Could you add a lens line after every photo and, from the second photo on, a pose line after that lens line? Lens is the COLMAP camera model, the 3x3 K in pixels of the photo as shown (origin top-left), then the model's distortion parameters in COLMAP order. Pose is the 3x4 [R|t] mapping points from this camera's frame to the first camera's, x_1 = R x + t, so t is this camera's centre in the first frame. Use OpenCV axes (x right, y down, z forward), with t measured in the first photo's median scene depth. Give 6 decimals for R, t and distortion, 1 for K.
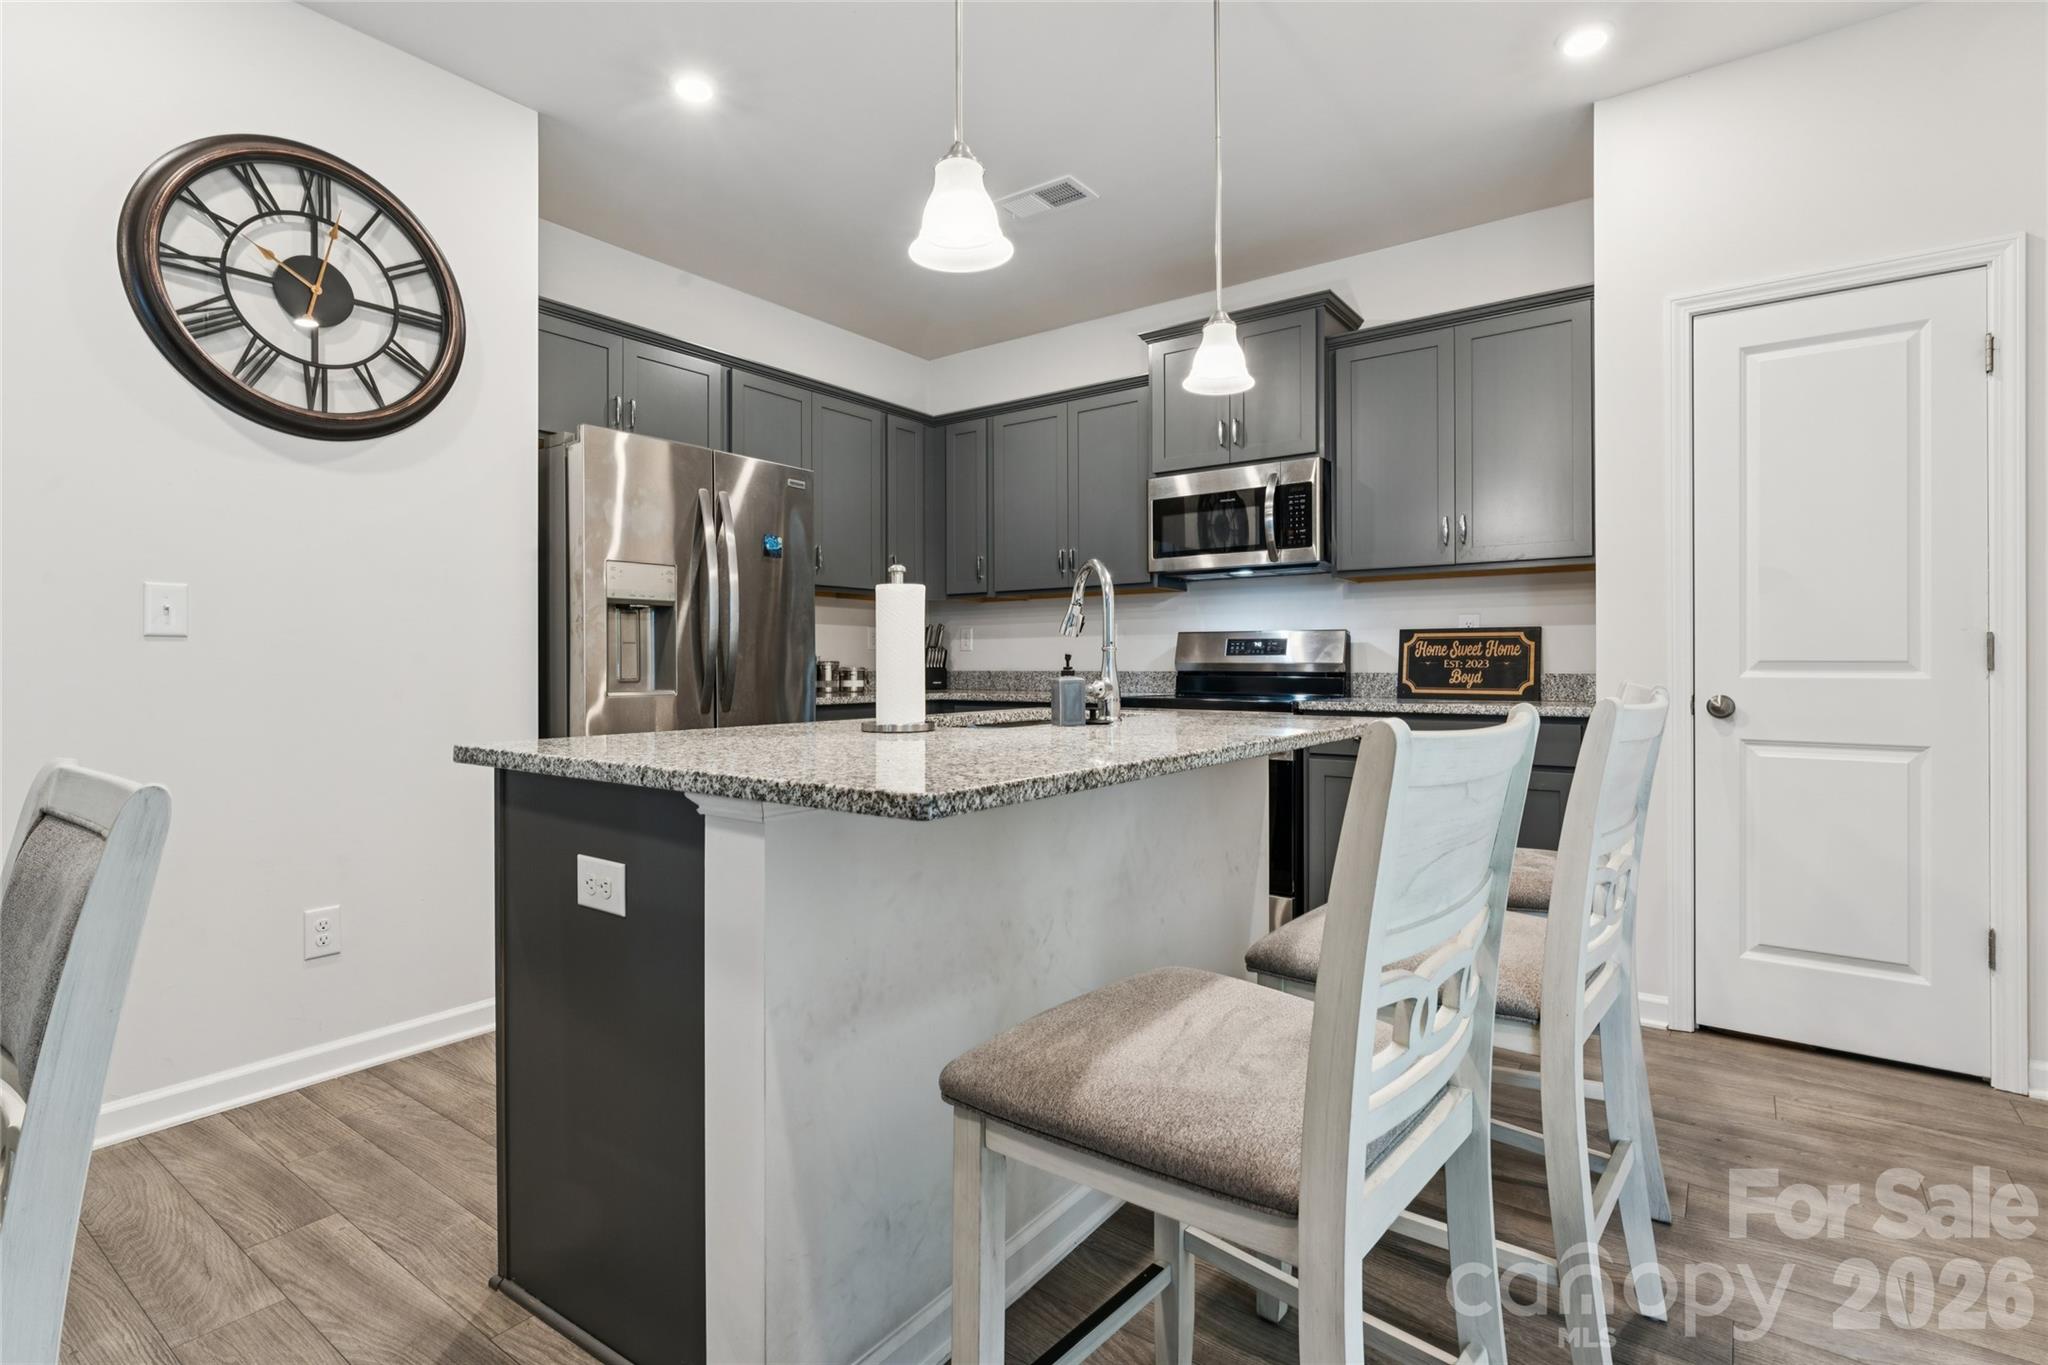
lens RADIAL K [[975.5, 0, 1020.1], [0, 975.5, 664.5], [0, 0, 1]] dist [-0.002570, 0.000543]
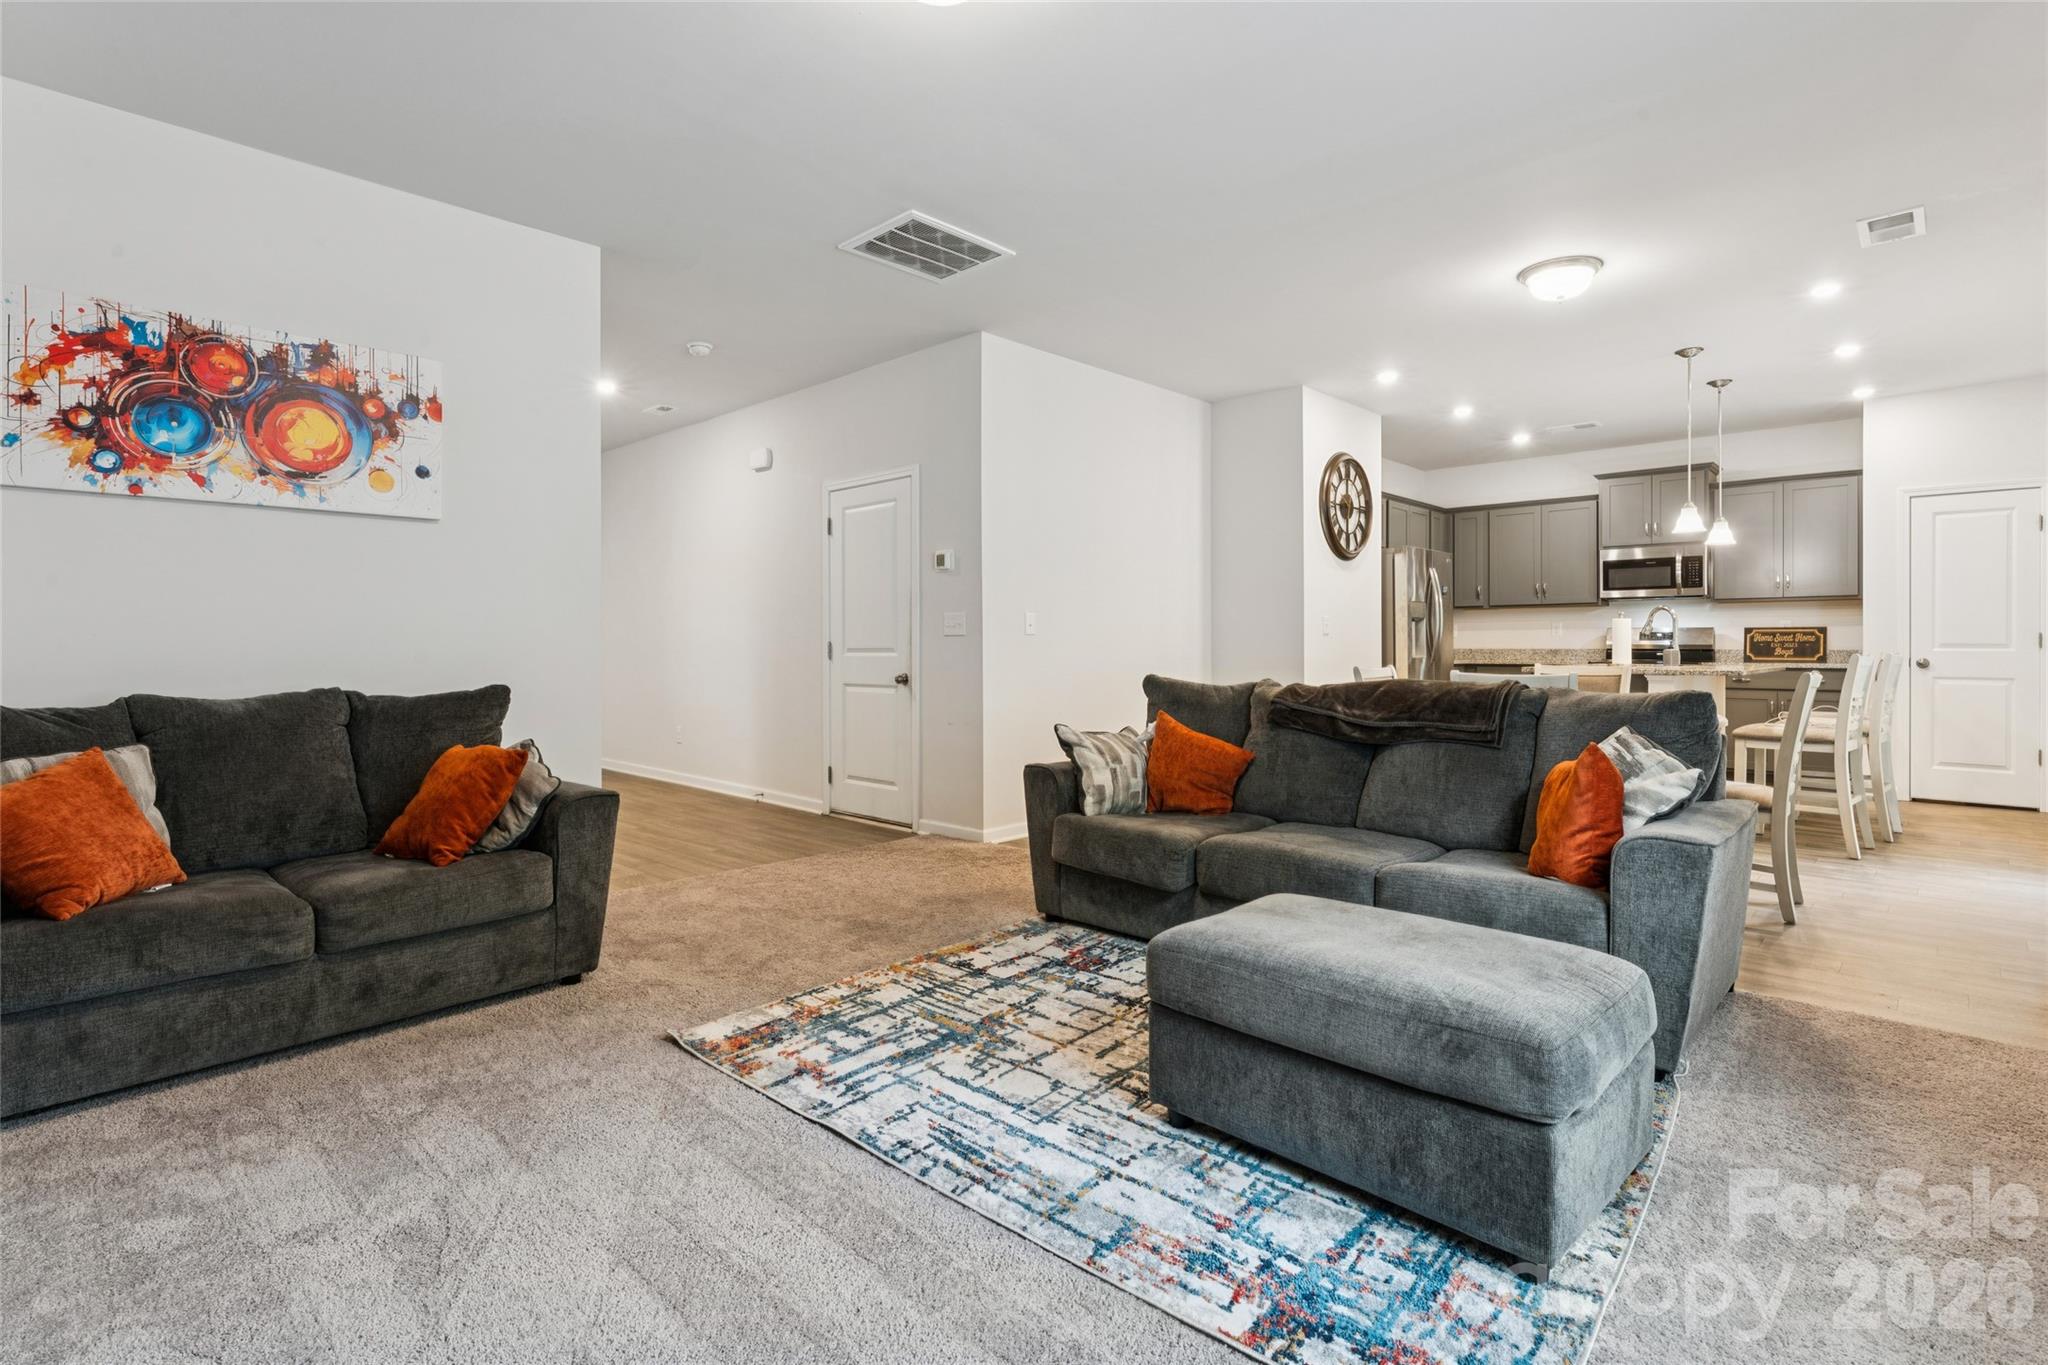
lens RADIAL K [[975.5, 0, 1028.5], [0, 975.5, 652.2], [0, 0, 1]] dist [-0.002570, 0.000543]
pose [[0.992250, 0.000992, -0.124255, -0.869728], [-0.000123, 0.999976, 0.006997, 0.000488], [0.124259, -0.006928, 0.992226, -1.230186]]
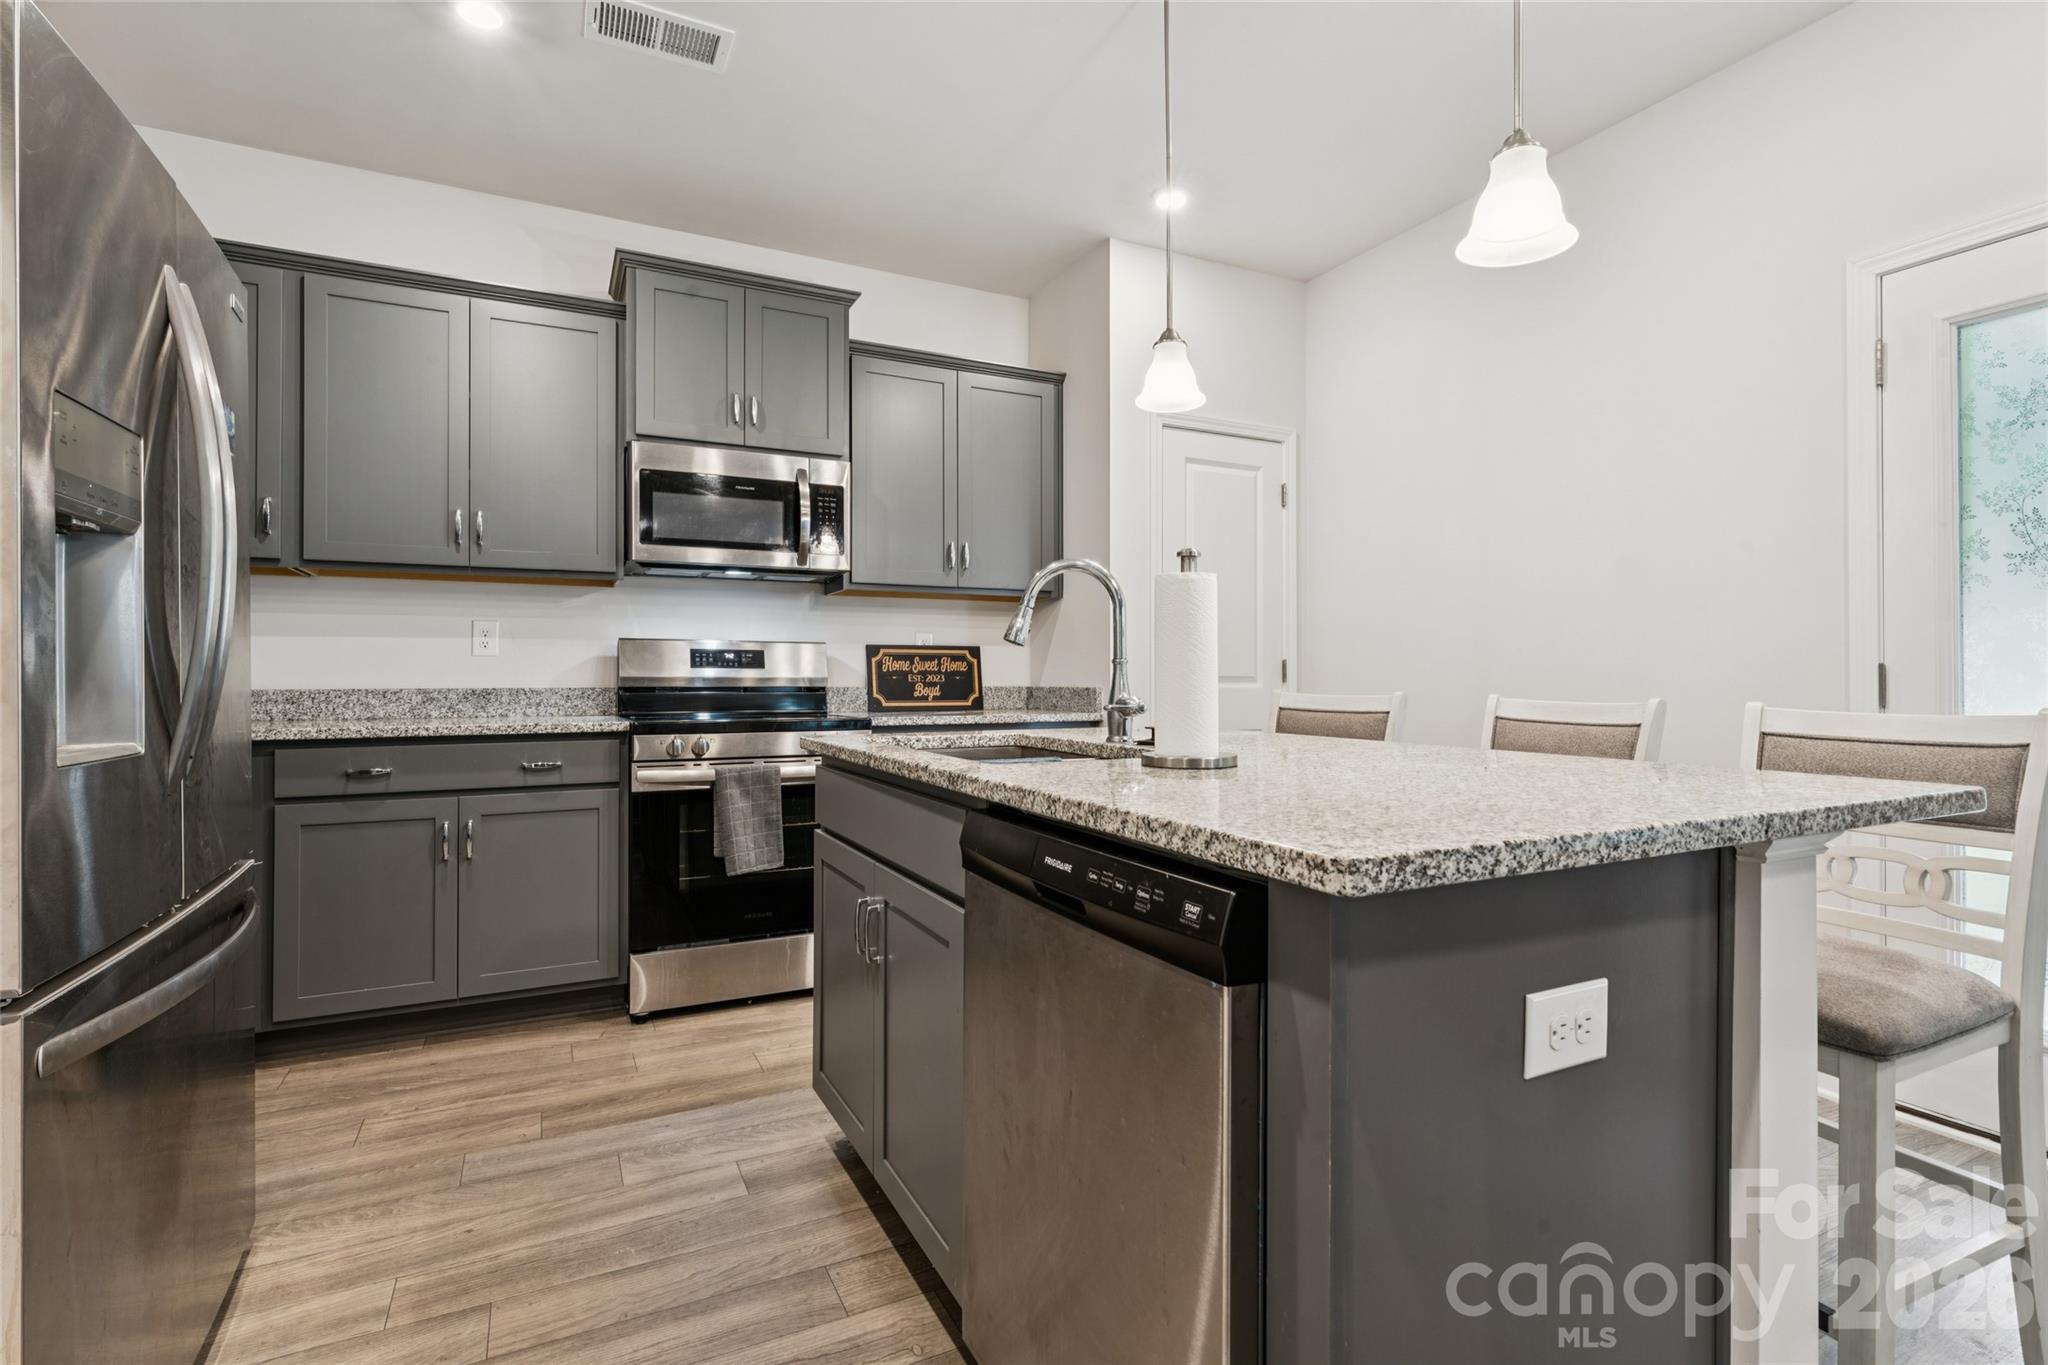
lens RADIAL K [[975.5, 0, 1021.9], [0, 975.5, 665.9], [0, 0, 1]] dist [-0.002570, 0.000543]
pose [[0.455876, 0.011557, 0.889968, -0.478152], [0.000707, 0.999911, -0.013346, 0.000159], [-0.890043, 0.006713, 0.455828, 0.424855]]
